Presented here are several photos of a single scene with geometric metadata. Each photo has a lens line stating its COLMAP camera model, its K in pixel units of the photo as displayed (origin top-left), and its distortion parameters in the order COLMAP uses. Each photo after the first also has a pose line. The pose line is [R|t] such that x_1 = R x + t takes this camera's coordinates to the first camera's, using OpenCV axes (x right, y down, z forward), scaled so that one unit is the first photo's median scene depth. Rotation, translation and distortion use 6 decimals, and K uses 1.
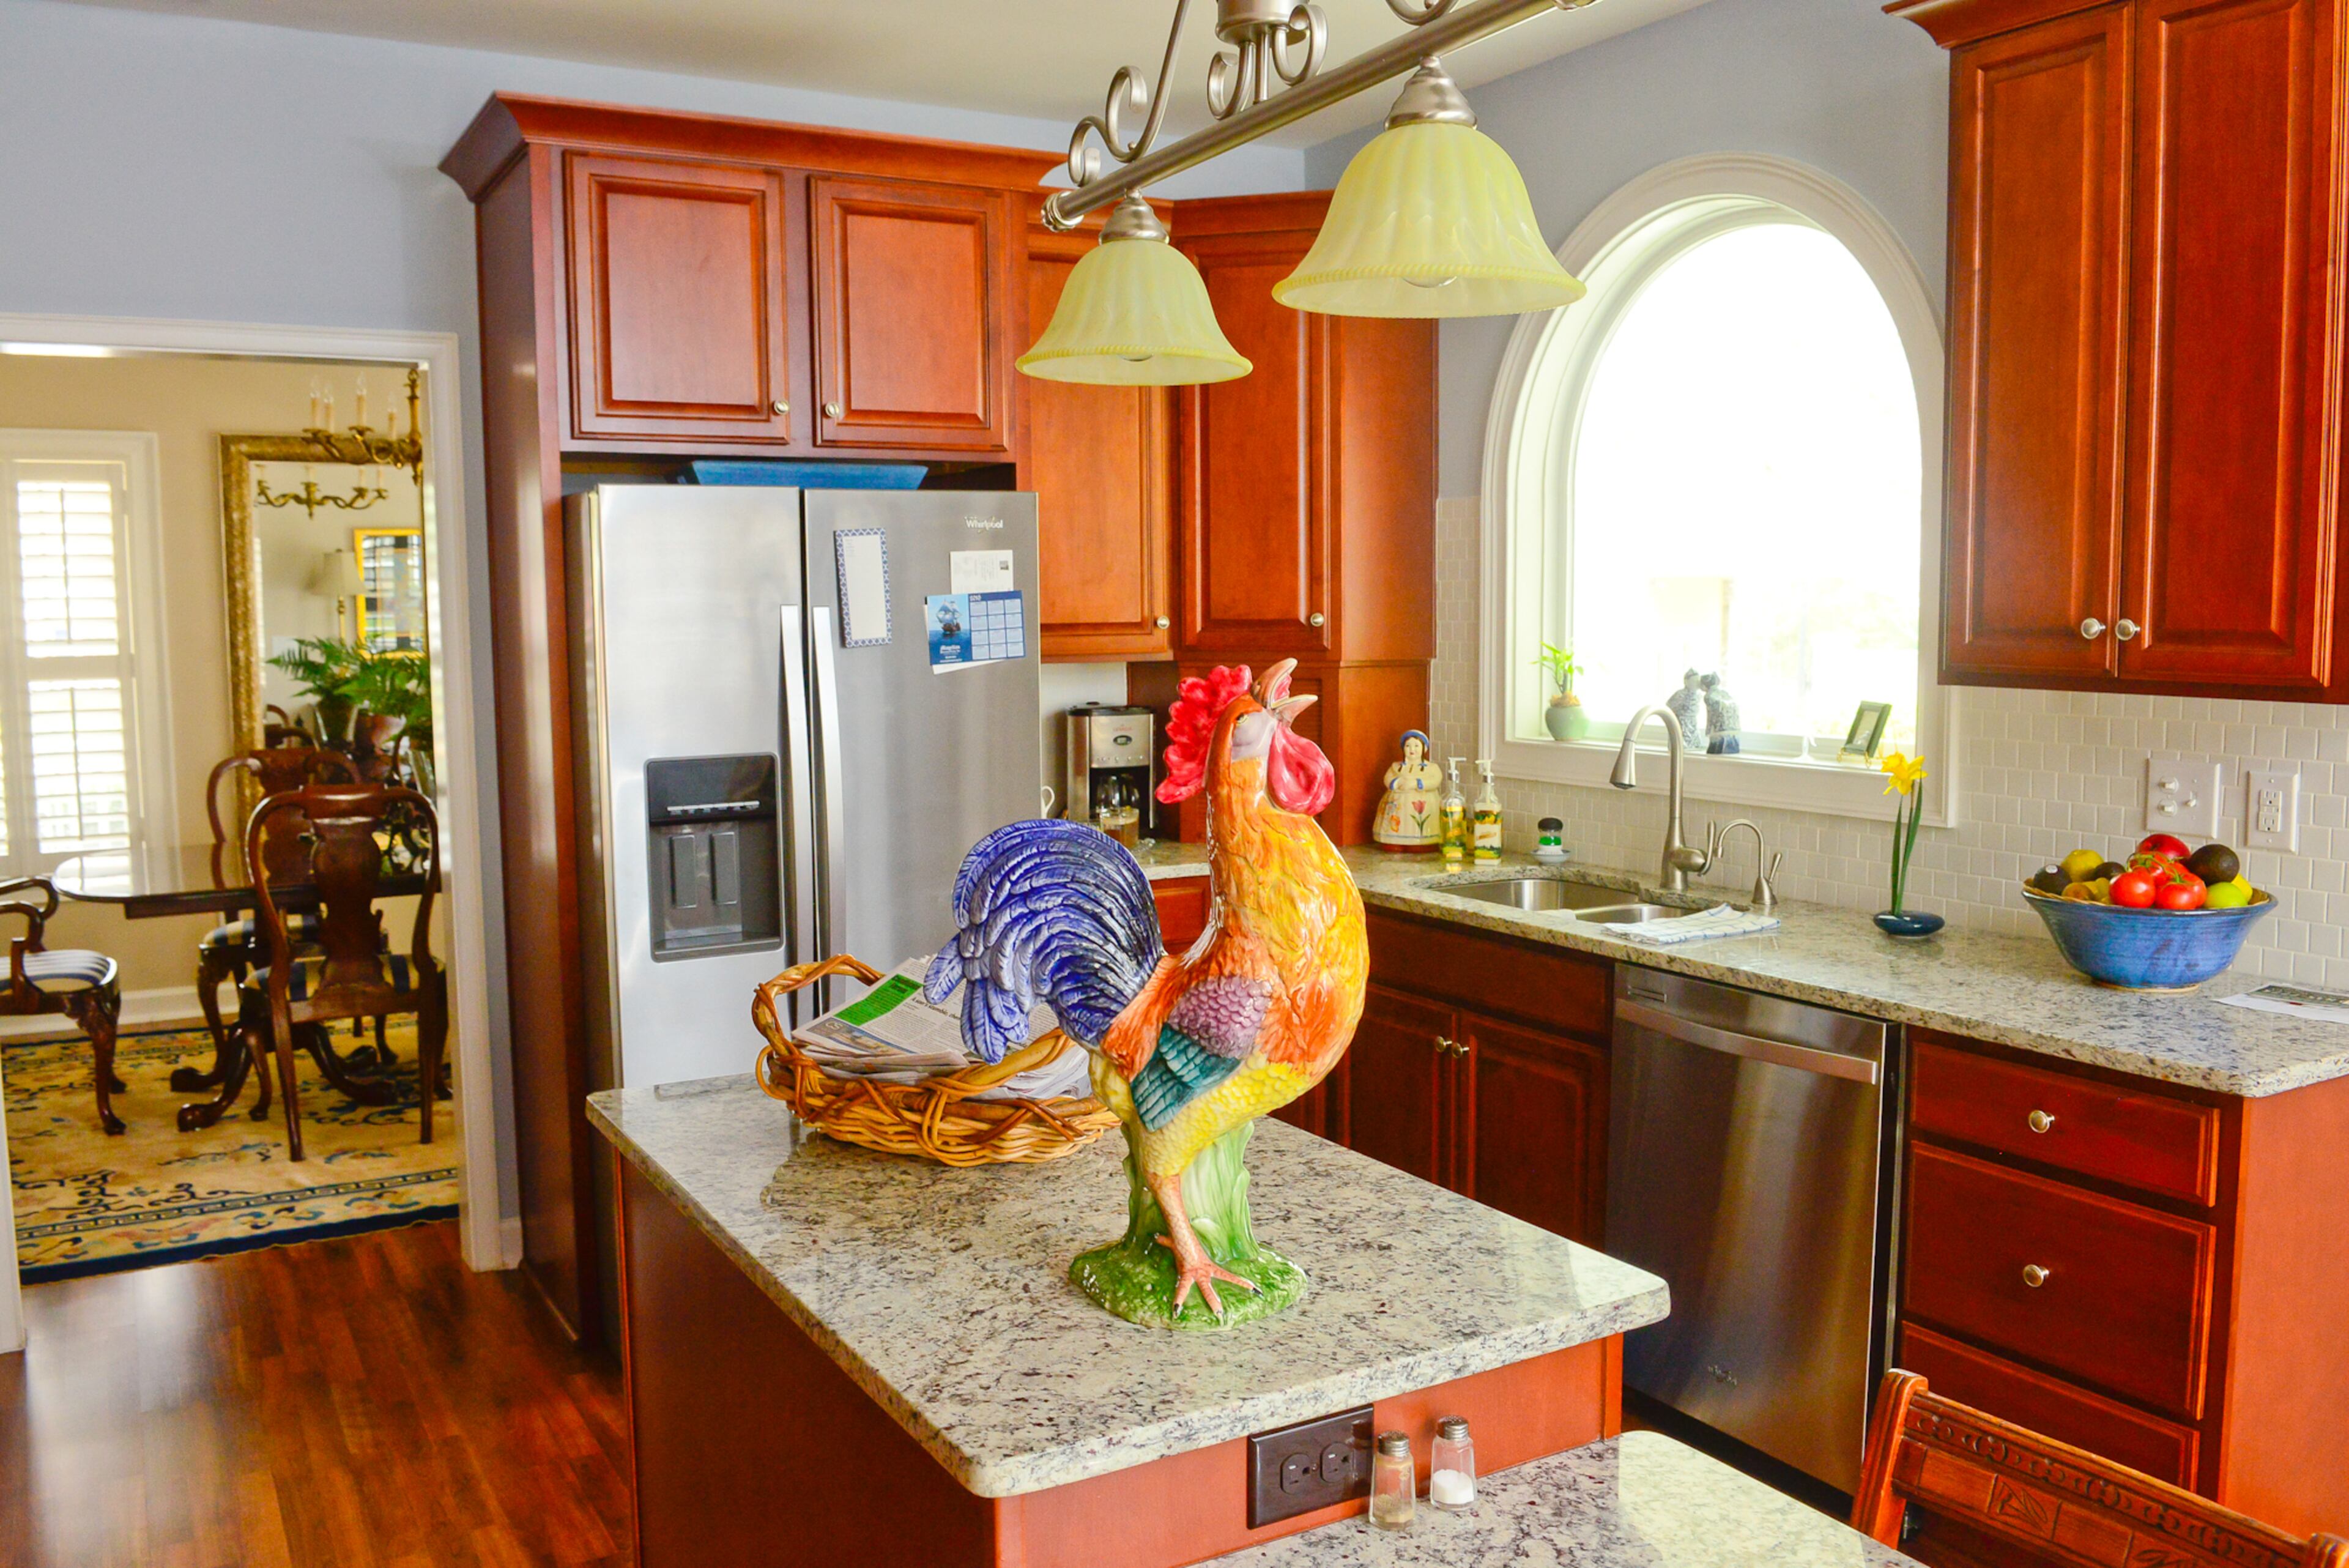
lens RADIAL K [[1901.0, 0, 1173.9], [0, 1901.0, 780.0], [0, 0, 1]] dist [-0.049333, 0.002658]
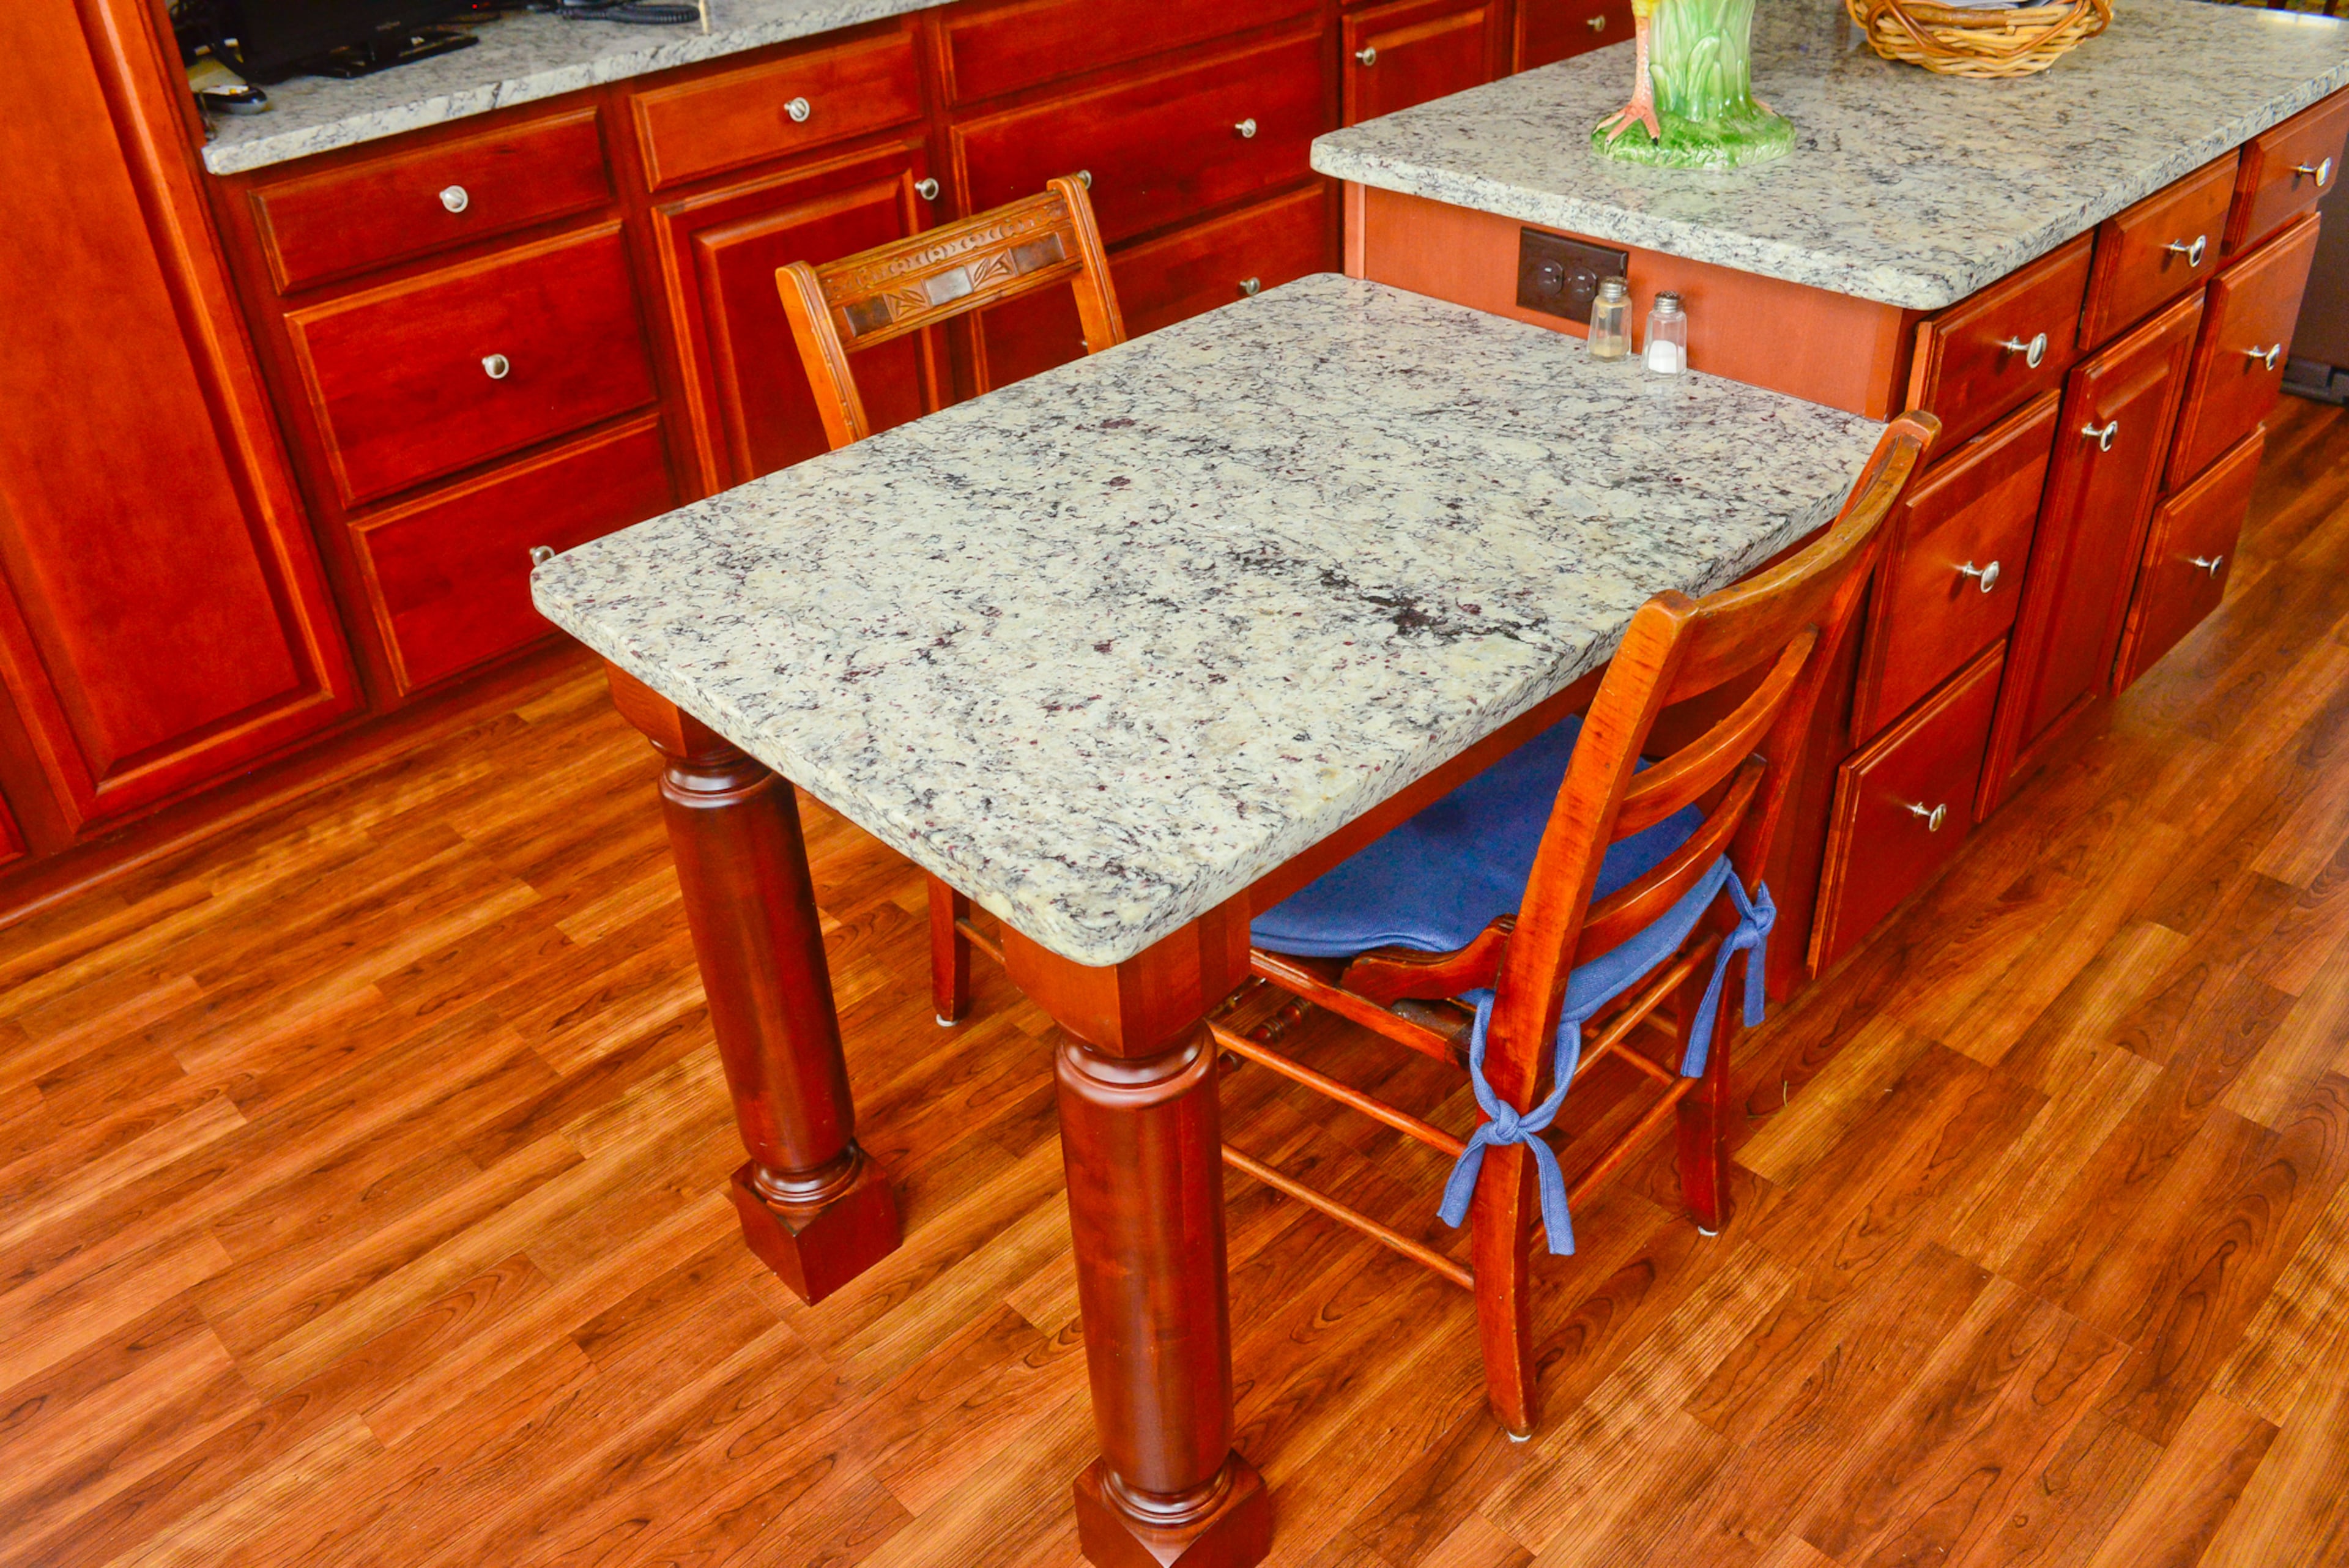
lens RADIAL K [[1901.0, 0, 1177.7], [0, 1901.0, 784.8], [0, 0, 1]] dist [-0.049333, 0.002658]
pose [[0.252530, 0.532080, -0.808158, 1.084662], [-0.052215, 0.841505, 0.537720, 0.008767], [0.966179, -0.093592, 0.240288, 0.437446]]
